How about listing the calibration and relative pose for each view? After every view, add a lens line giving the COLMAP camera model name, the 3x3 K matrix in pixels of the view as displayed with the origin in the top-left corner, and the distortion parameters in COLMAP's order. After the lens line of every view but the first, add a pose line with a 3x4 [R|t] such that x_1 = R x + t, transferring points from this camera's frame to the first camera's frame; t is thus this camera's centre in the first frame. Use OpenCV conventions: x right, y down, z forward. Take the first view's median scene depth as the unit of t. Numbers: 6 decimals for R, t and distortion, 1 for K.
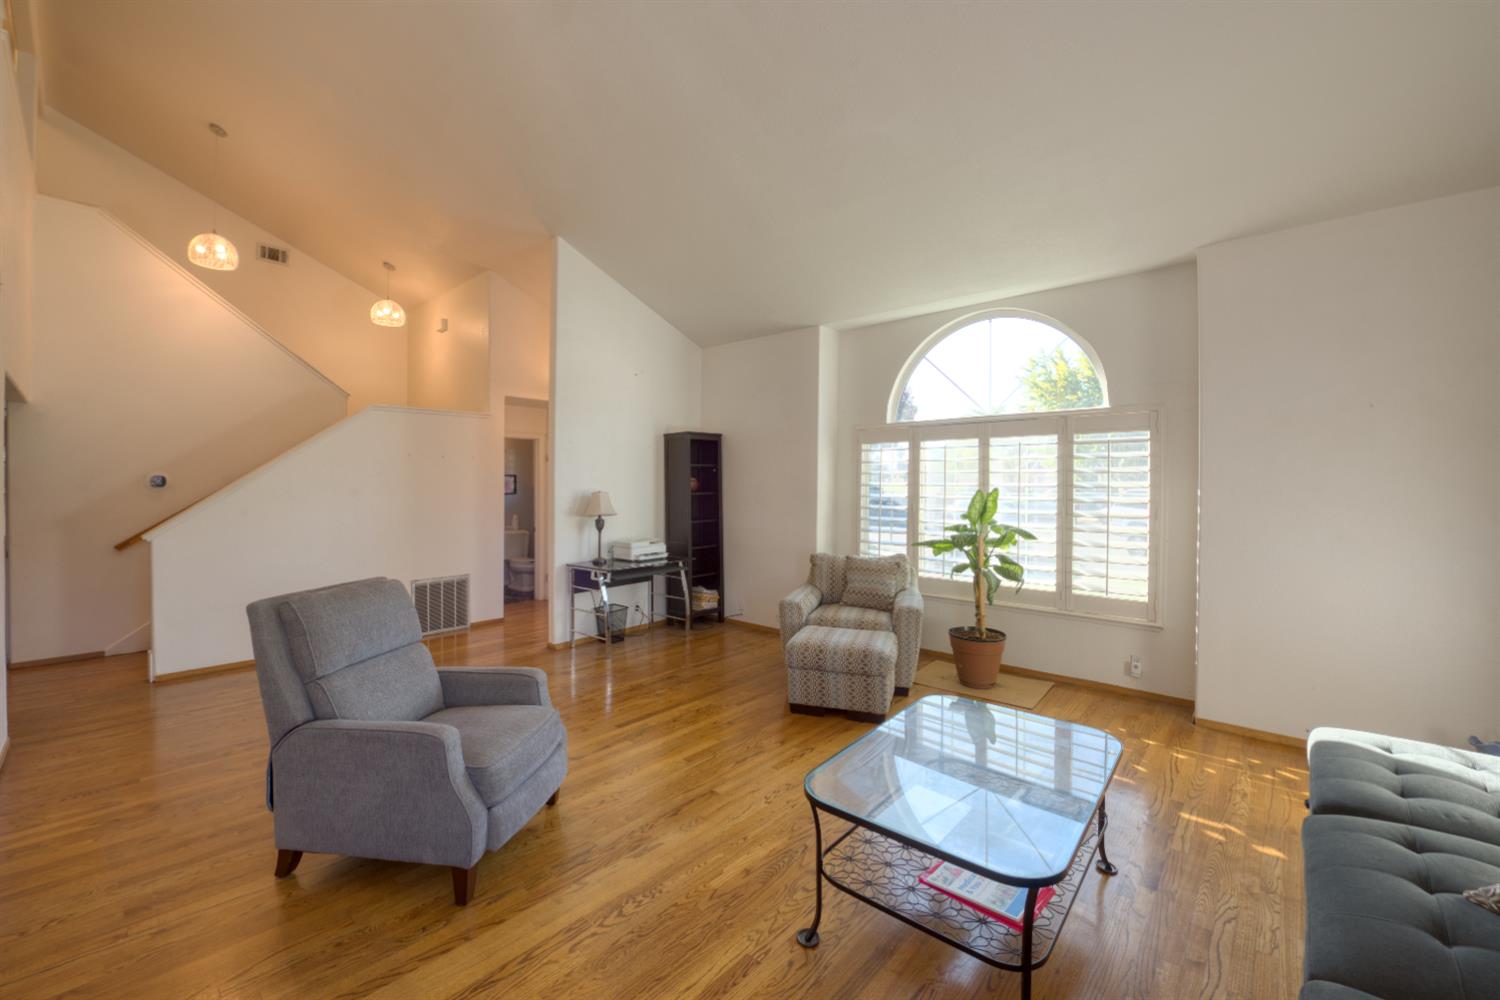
lens RADIAL K [[602.2, 0, 744.7], [0, 602.2, 489.5], [0, 0, 1]] dist [-0.016720, -0.001494]
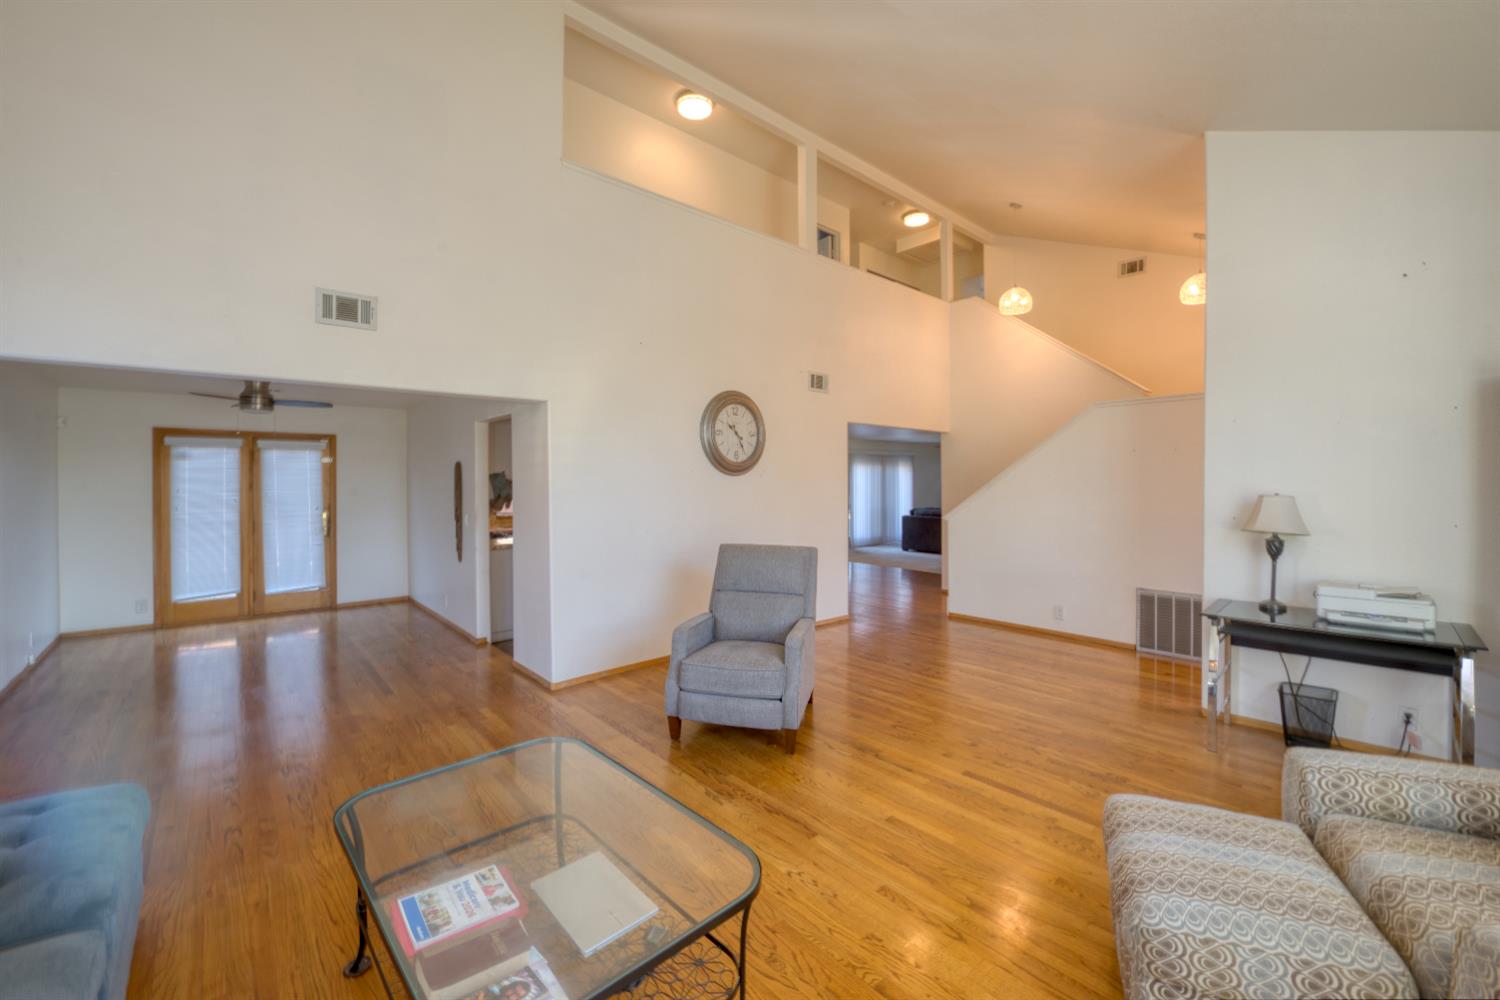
lens RADIAL K [[602.2, 0, 743.7], [0, 602.2, 491.6], [0, 0, 1]] dist [-0.016720, -0.001494]
pose [[-0.119171, 0.015956, -0.992746, 0.434942], [-0.008811, 0.999814, 0.017127, -0.006217], [0.992835, 0.010788, -0.119008, 0.528175]]
